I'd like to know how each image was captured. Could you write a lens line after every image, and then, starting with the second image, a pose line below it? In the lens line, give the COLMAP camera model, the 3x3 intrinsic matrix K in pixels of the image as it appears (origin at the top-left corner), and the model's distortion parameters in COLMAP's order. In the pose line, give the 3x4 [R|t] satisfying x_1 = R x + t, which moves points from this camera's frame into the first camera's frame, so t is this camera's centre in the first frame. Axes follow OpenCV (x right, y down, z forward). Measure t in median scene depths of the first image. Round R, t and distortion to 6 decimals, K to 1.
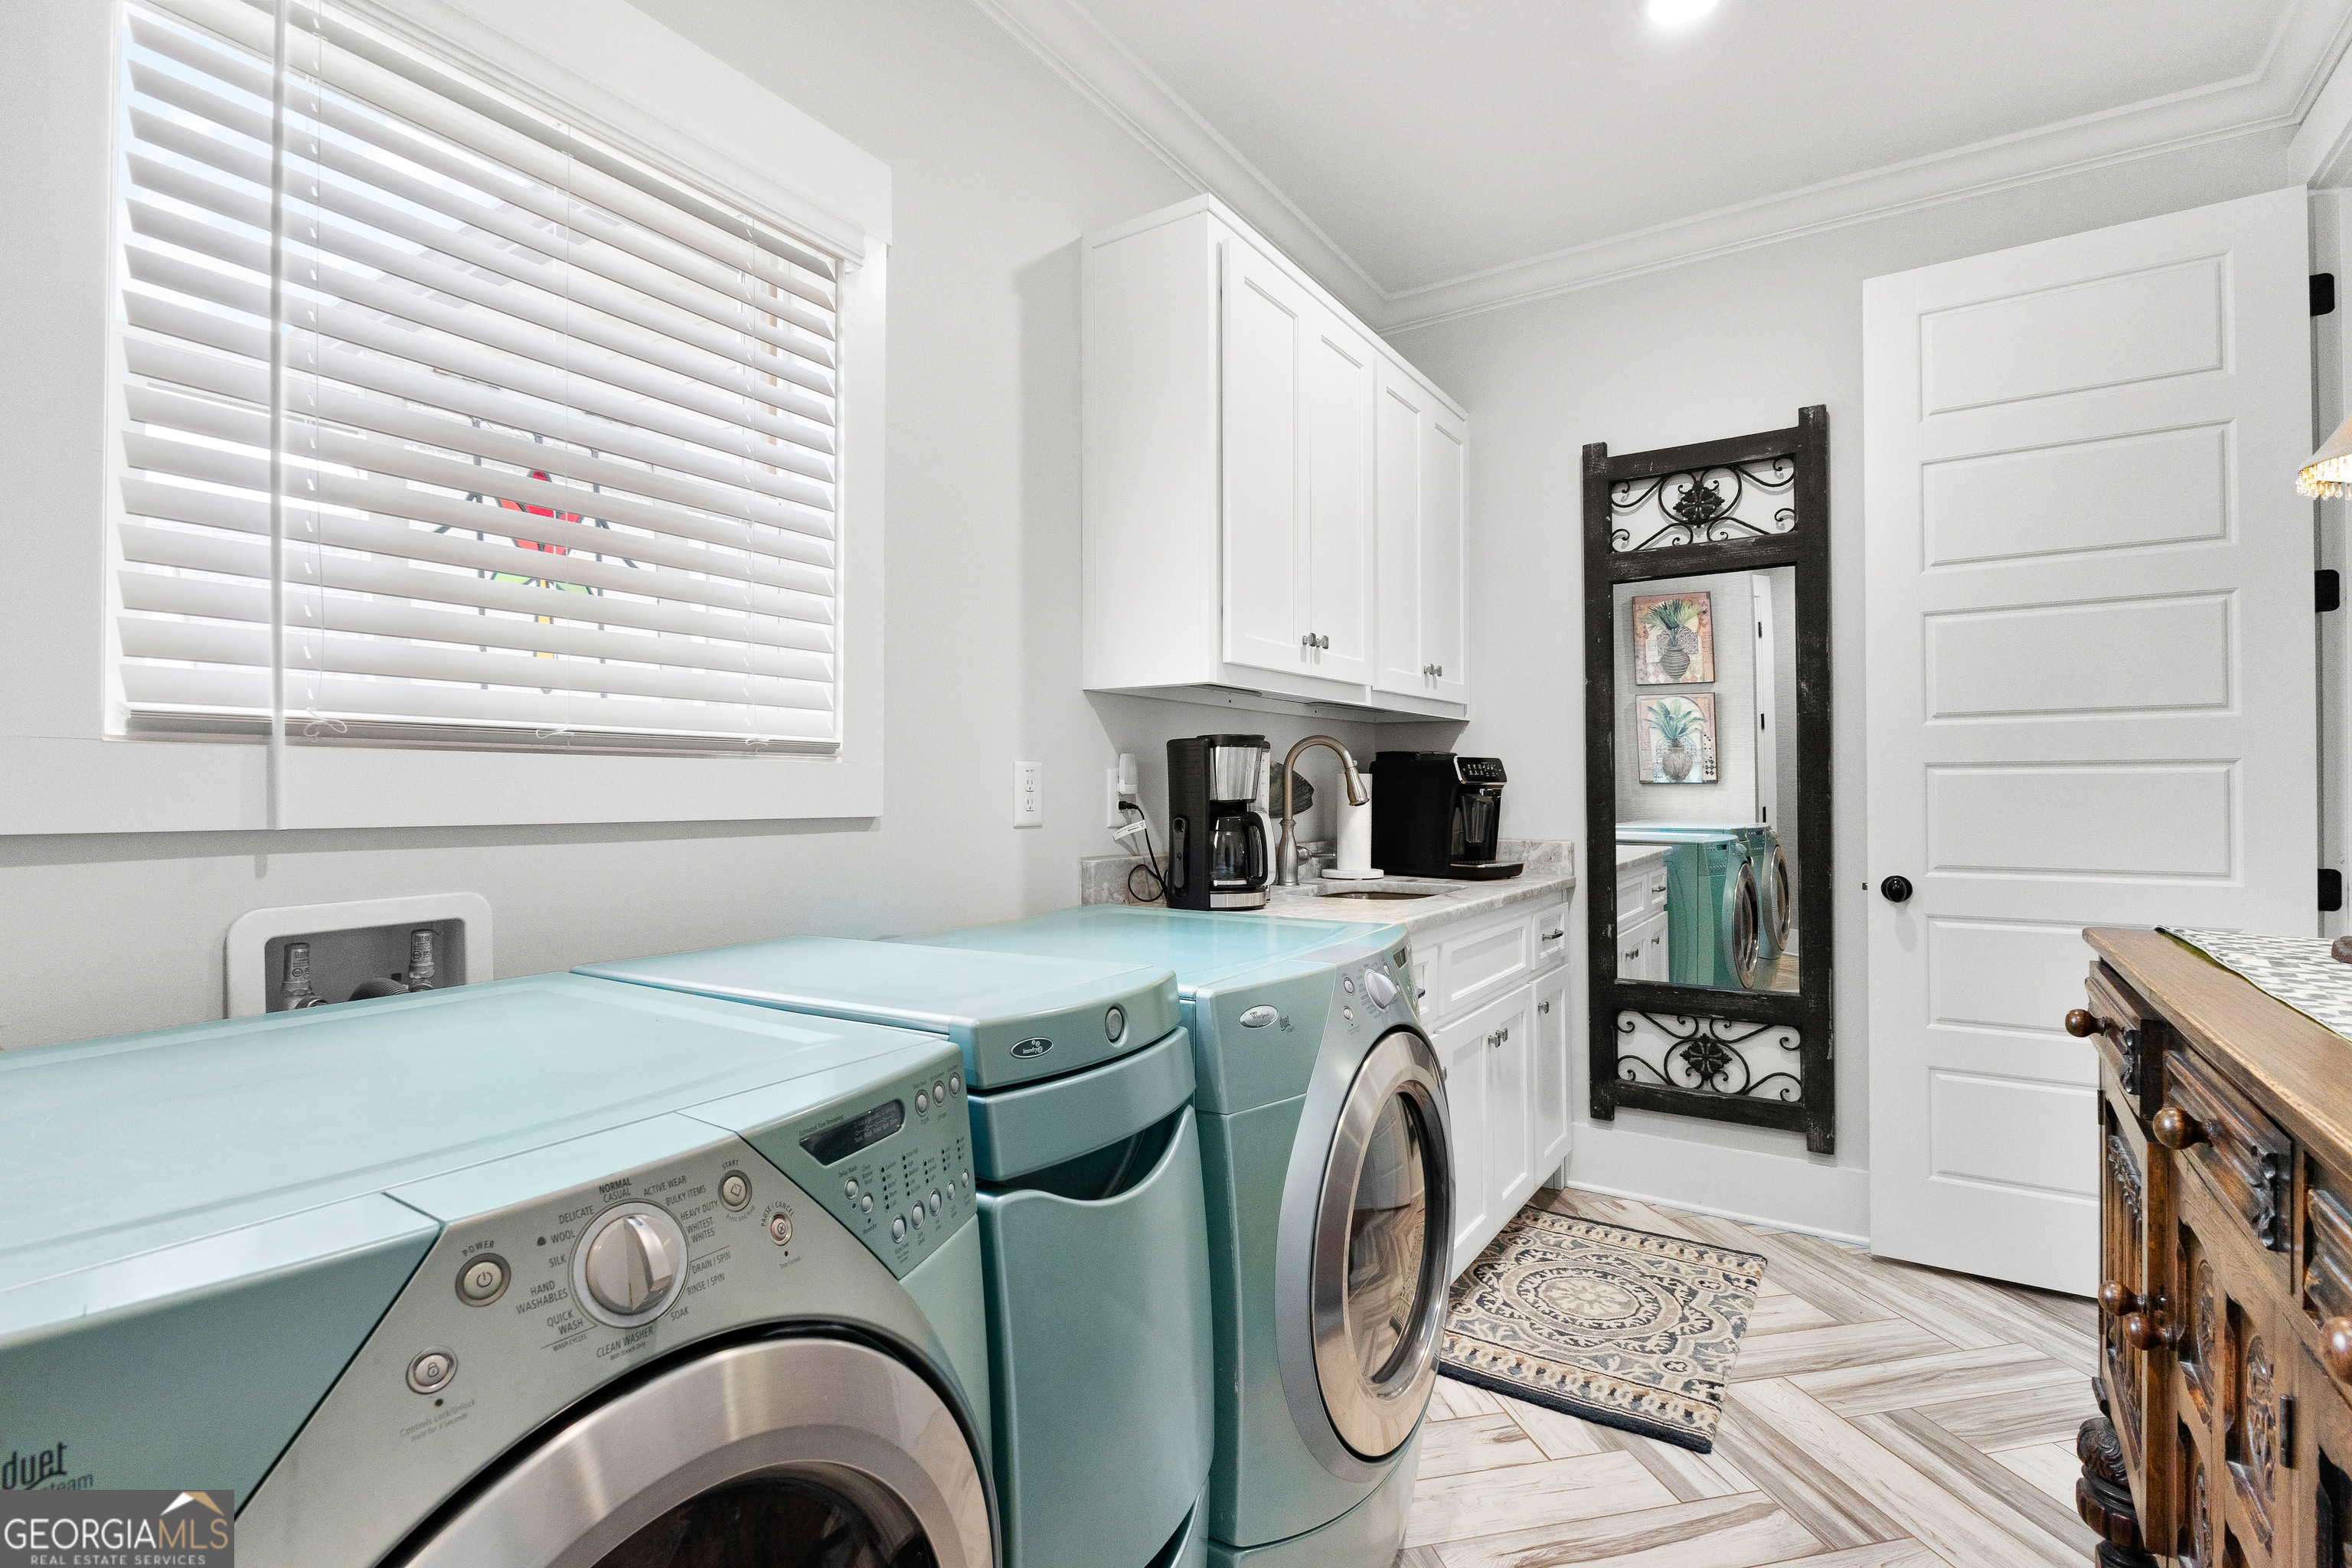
lens RADIAL K [[1136.2, 0, 1165.7], [0, 1136.2, 771.2], [0, 0, 1]] dist [0.009964, 0.001573]
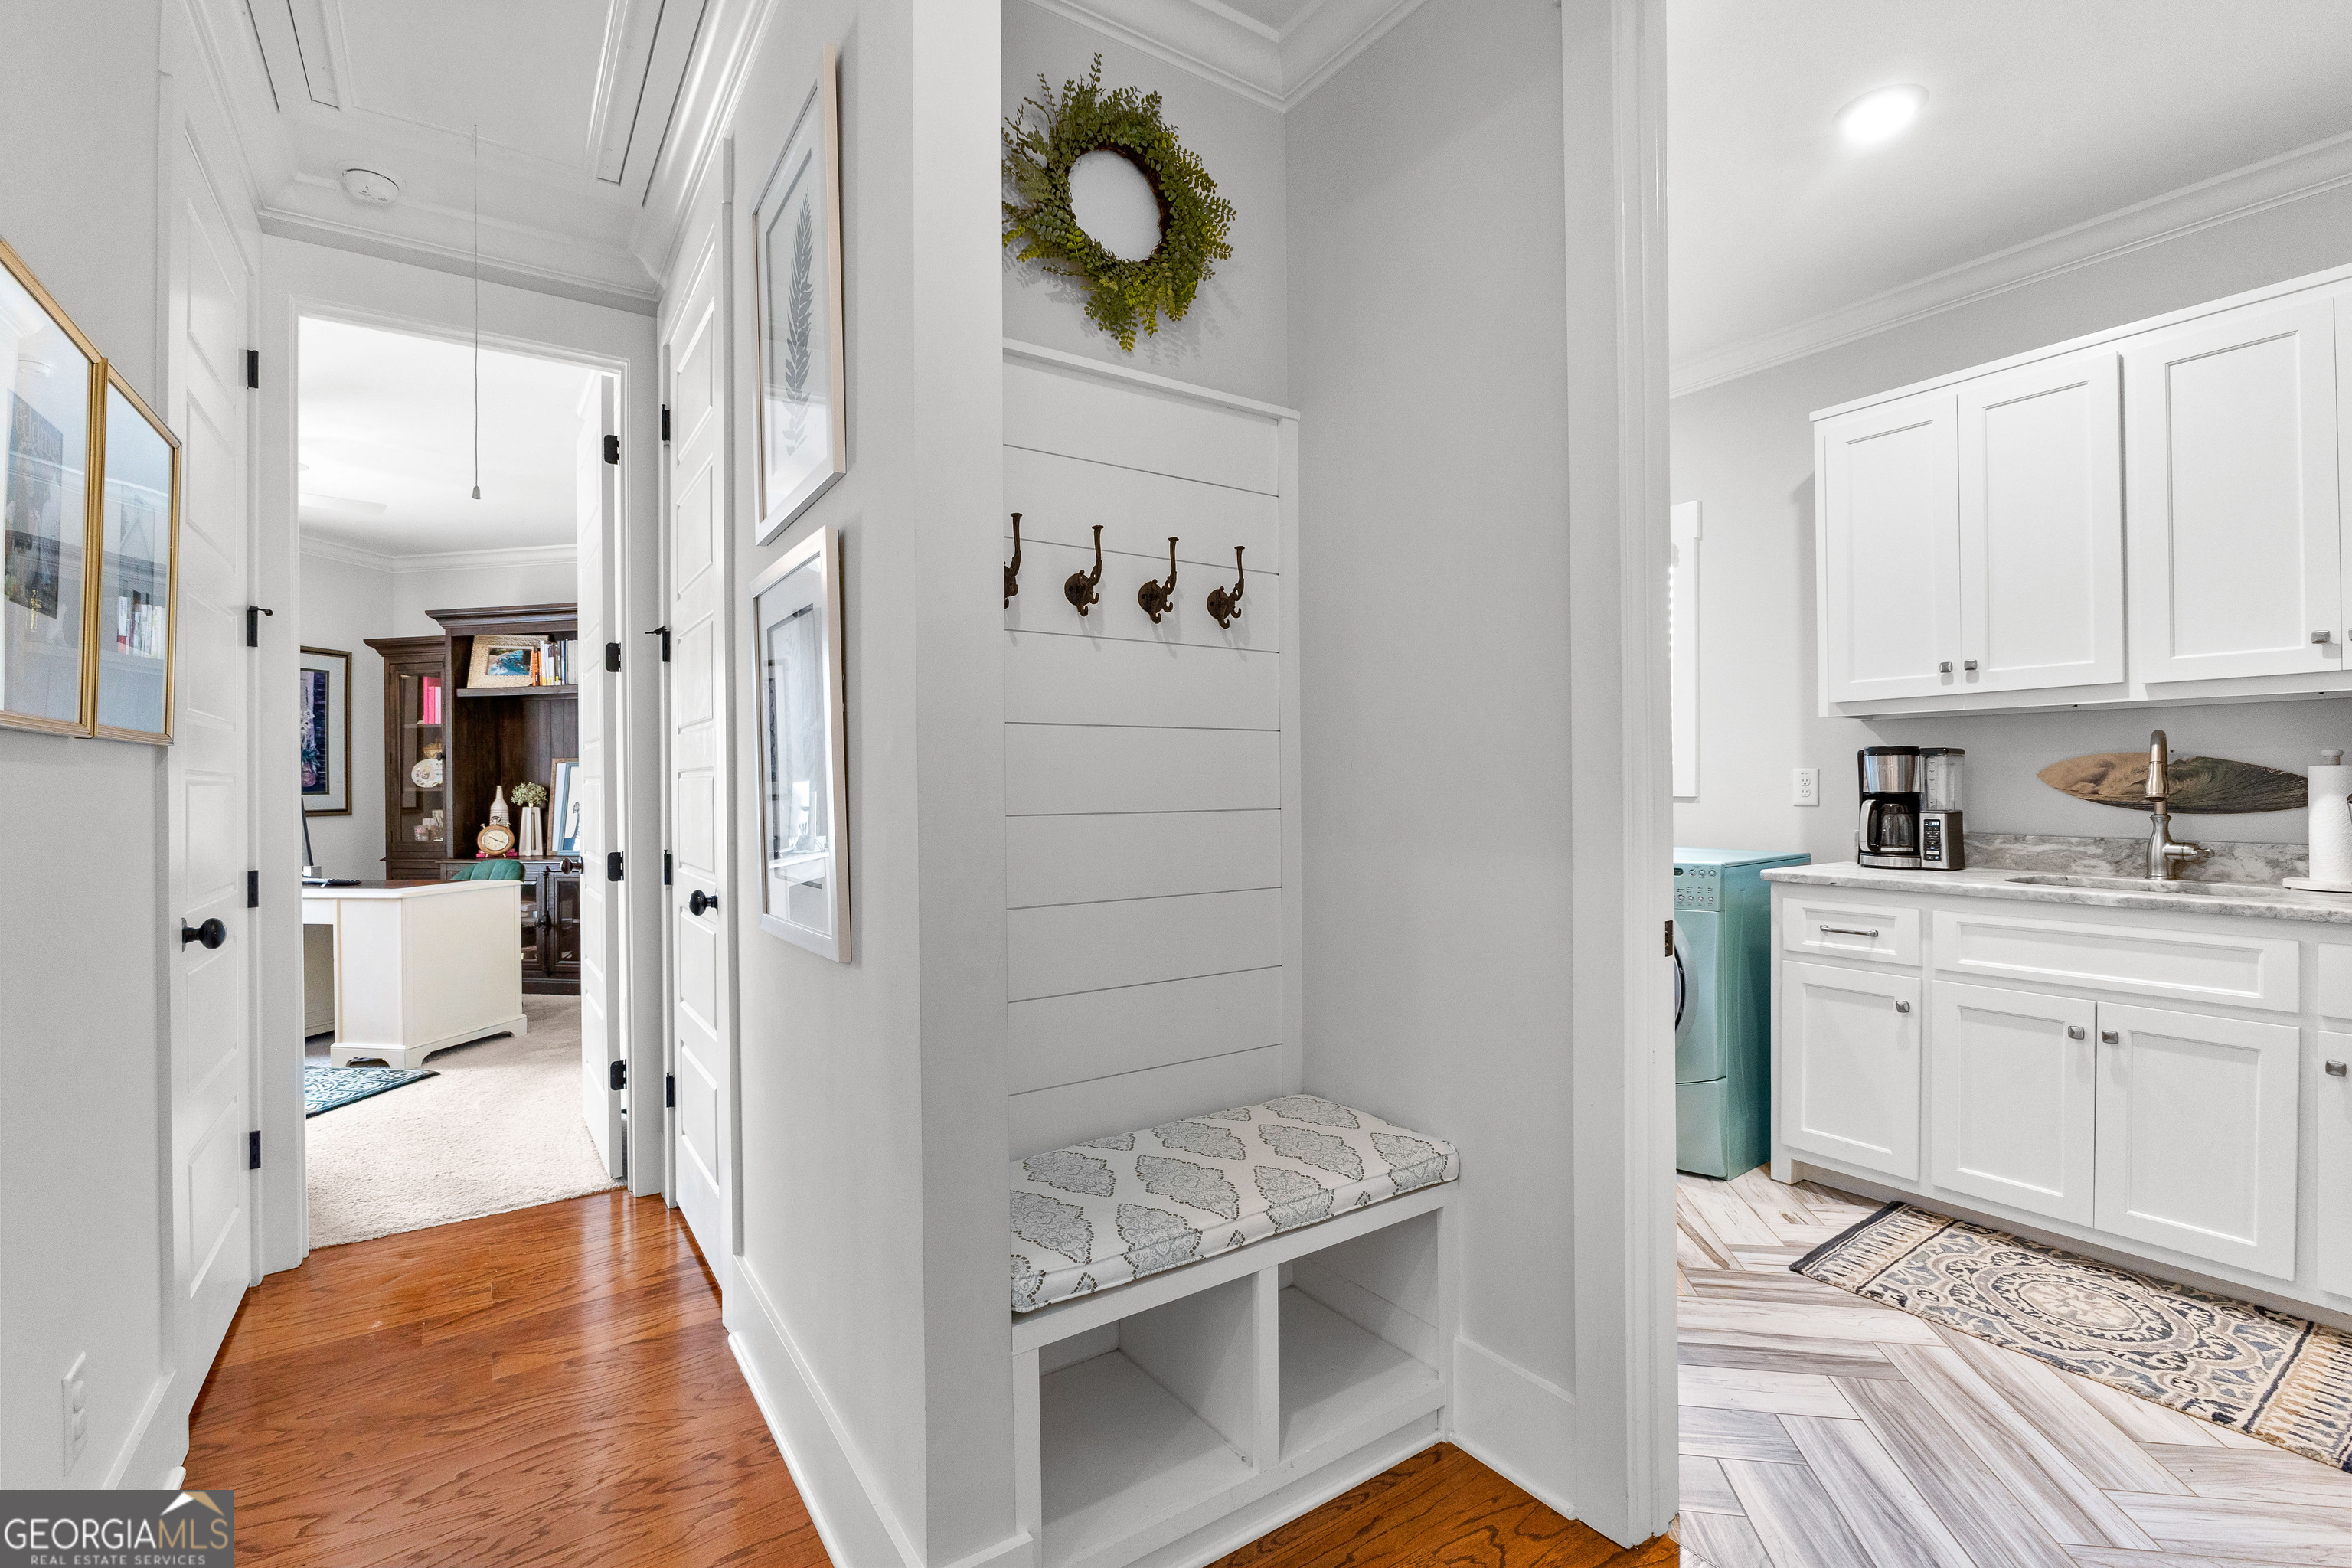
lens RADIAL K [[1044.8, 0, 1175.1], [0, 1044.8, 788.0], [0, 0, 1]] dist [-0.006732, -0.000642]
pose [[-0.391533, 0.009250, -0.920118, 1.689449], [0.010322, 0.999931, 0.005660, 0.004641], [0.920106, -0.007282, -0.391601, 0.723512]]
